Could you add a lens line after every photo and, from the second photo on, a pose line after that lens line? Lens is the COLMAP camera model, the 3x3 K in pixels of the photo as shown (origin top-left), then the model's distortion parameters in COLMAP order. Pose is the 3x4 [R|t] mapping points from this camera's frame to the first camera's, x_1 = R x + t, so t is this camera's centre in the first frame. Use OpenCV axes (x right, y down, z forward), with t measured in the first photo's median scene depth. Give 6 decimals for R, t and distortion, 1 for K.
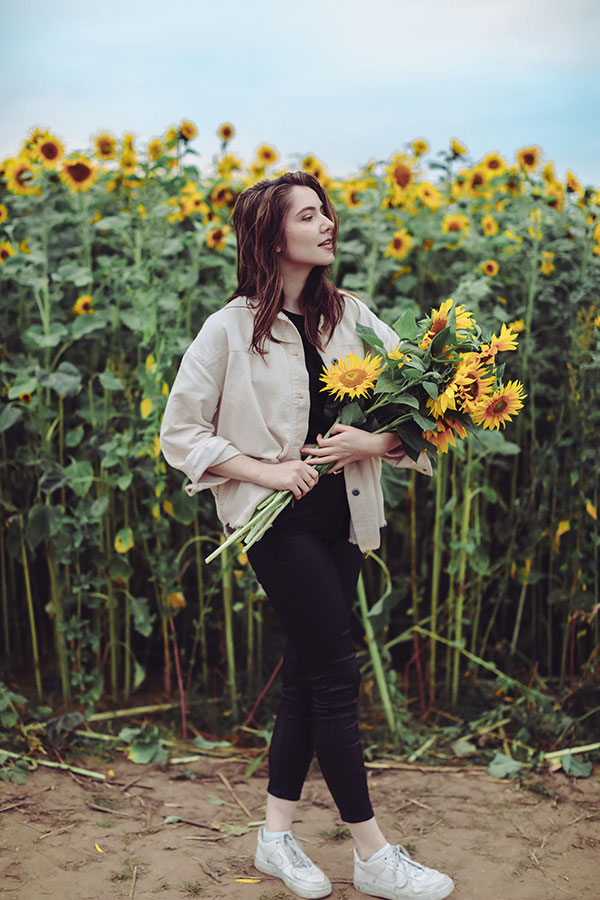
lens RADIAL K [[1359.4, 0, 300.1], [0, 1359.4, 450.0], [0, 0, 1]] dist [-0.135694, 0.111948]
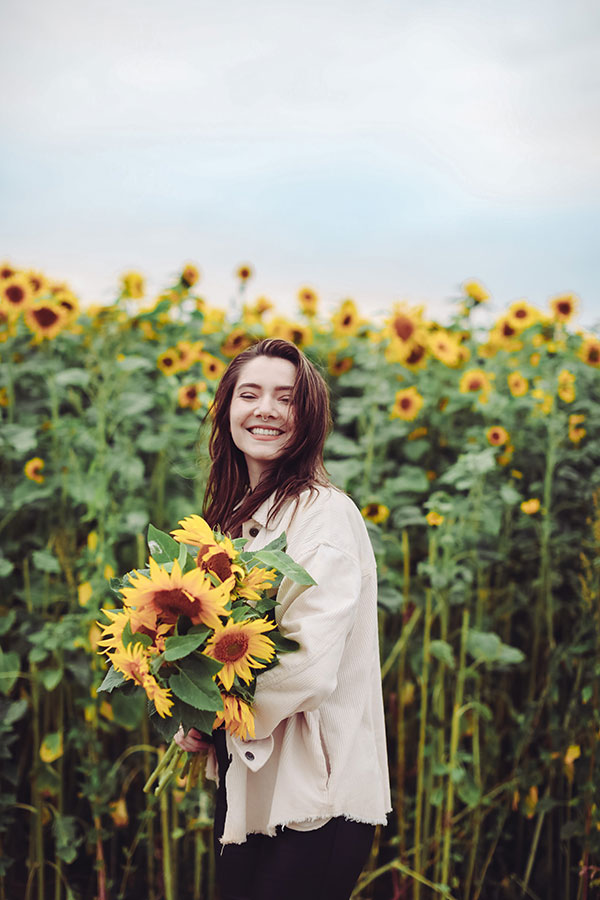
lens RADIAL K [[1359.4, 0, 300.1], [0, 1359.4, 450.0], [0, 0, 1]] dist [-0.135694, 0.111948]
pose [[0.995018, 0.021612, -0.097327, 0.102153], [-0.030768, 0.995137, -0.093575, -0.044300], [0.094831, 0.096103, 0.990844, 0.148330]]
